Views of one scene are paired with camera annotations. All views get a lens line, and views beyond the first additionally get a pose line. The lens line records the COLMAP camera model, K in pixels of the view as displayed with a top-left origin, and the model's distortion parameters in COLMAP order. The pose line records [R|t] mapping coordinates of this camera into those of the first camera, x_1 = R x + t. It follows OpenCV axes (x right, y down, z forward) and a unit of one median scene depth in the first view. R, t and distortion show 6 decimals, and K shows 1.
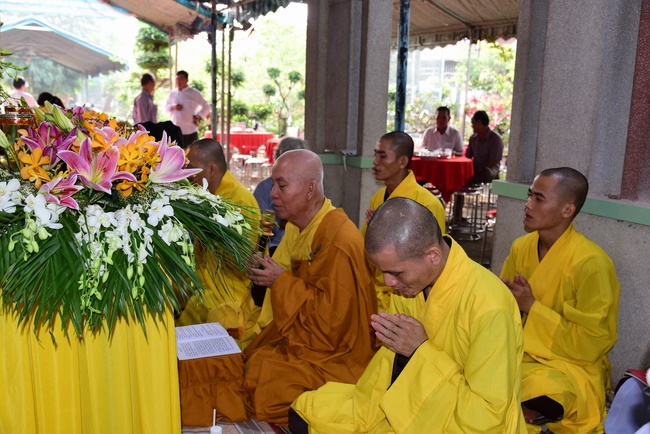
lens RADIAL K [[626.9, 0, 325.0], [0, 626.9, 217.0], [0, 0, 1]] dist [-0.007165, 0.007759]
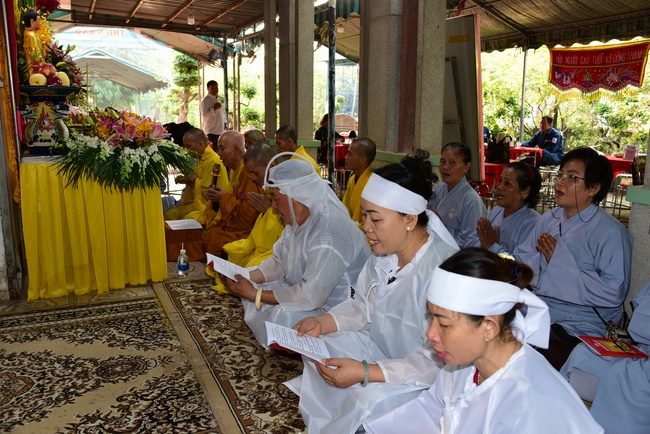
lens RADIAL K [[550.6, 0, 325.0], [0, 550.6, 217.0], [0, 0, 1]] dist [0.004000, -0.000768]
pose [[0.998864, -0.013135, -0.045796, 0.089492], [0.013595, 0.999860, 0.009748, 0.042457], [0.045661, -0.010360, 0.998903, -0.201516]]
